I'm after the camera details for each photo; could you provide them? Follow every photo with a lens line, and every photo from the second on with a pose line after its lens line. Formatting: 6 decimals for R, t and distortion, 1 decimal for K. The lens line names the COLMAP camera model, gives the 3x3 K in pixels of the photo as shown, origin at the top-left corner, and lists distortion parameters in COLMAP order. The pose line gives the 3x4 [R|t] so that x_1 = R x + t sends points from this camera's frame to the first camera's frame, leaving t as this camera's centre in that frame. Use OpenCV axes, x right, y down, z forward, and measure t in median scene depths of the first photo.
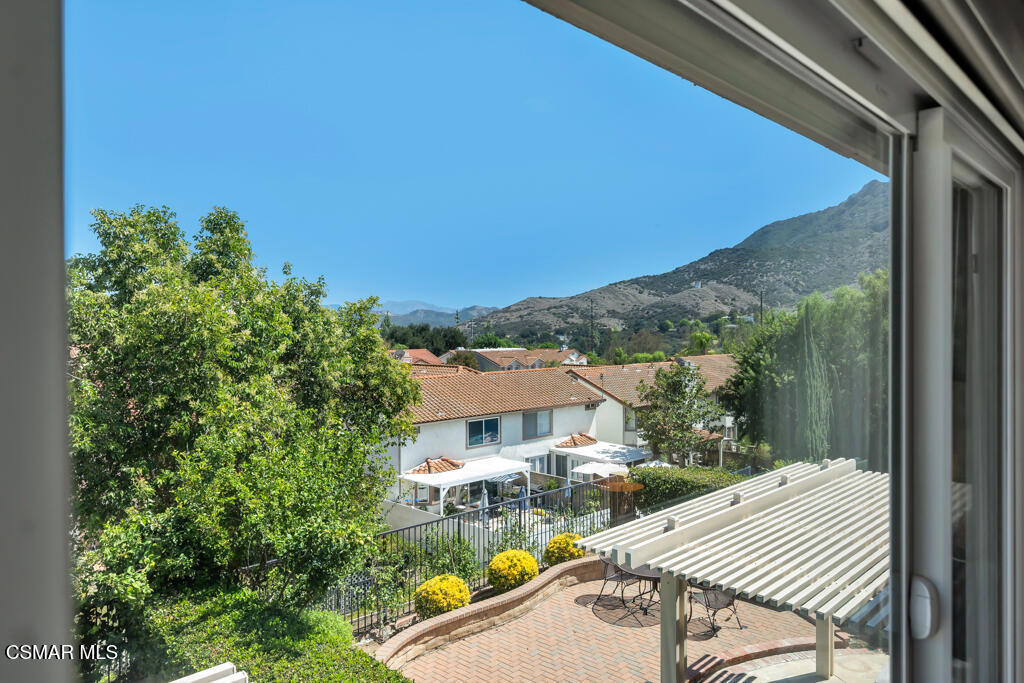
lens RADIAL K [[682.3, 0, 512.0], [0, 682.3, 339.1], [0, 0, 1]] dist [0.007269, 0.001826]
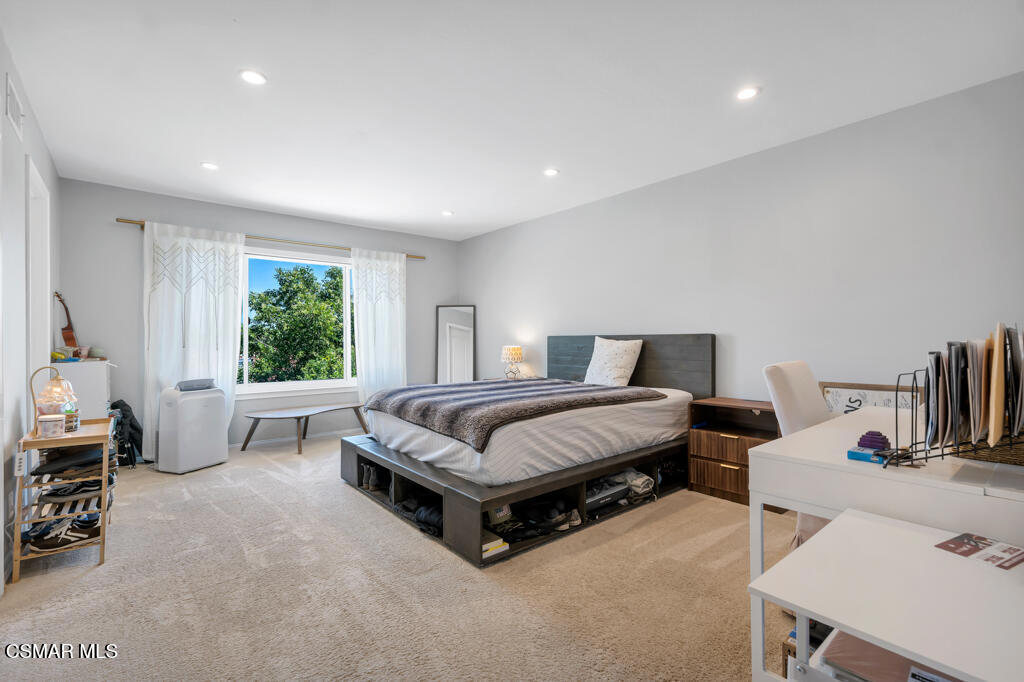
lens RADIAL K [[460.0, 0, 509.6], [0, 460.0, 341.5], [0, 0, 1]] dist [0.003017, -0.000789]
pose [[0.994502, -0.003558, -0.104652, 0.274672], [0.002325, 0.999926, -0.011900, 0.059669], [0.104687, 0.011591, 0.994438, -0.364343]]
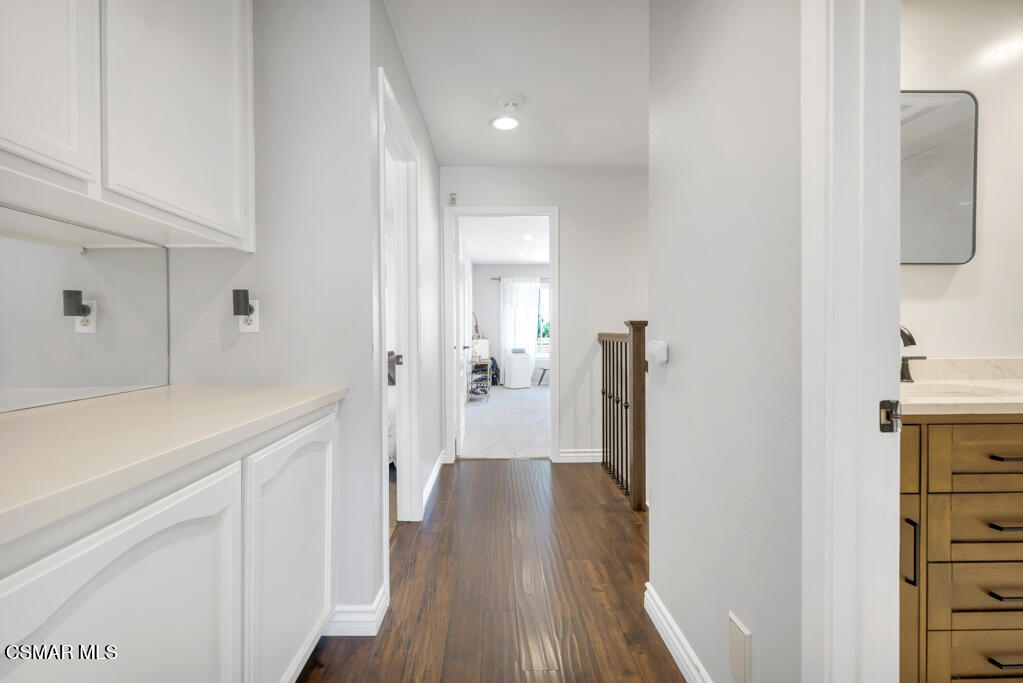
lens RADIAL K [[467.7, 0, 506.8], [0, 467.7, 337.6], [0, 0, 1]] dist [0.002259, -0.000148]
pose [[0.714187, 0.003132, -0.699948, 0.537279], [-0.005769, 0.999982, -0.001412, 0.066689], [0.699931, 0.005046, 0.714193, -0.616356]]
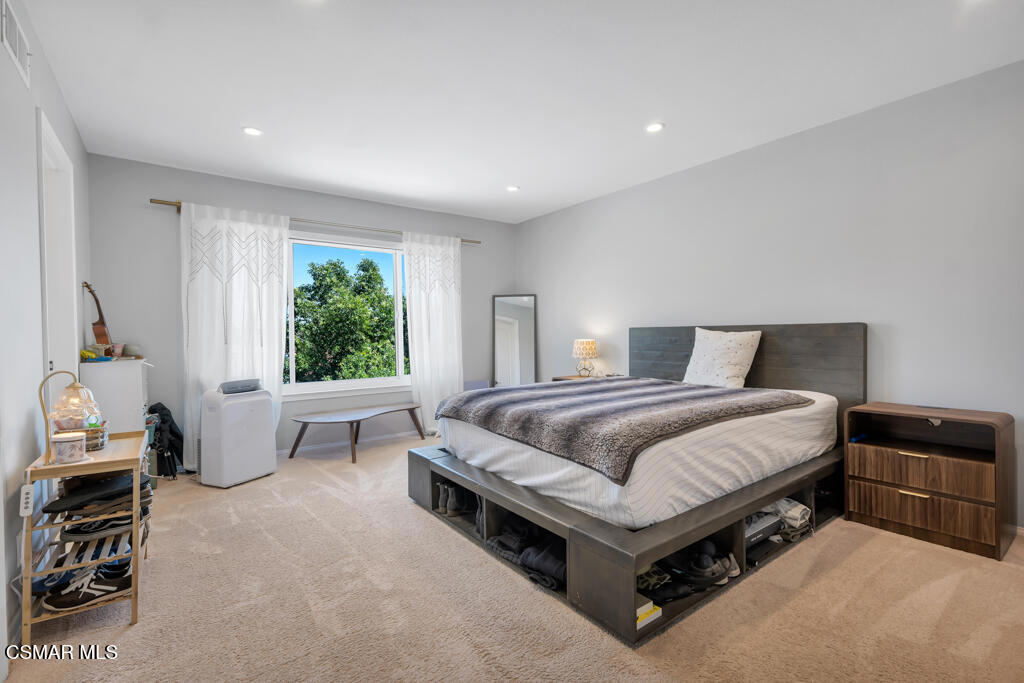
lens RADIAL K [[456.3, 0, 510.4], [0, 456.3, 342.6], [0, 0, 1]] dist [0.001272, -0.000491]
pose [[0.987805, -0.008311, -0.155476, 0.227237], [0.009205, 0.999945, 0.005032, 0.058864], [0.155426, -0.006401, 0.987827, -0.314470]]
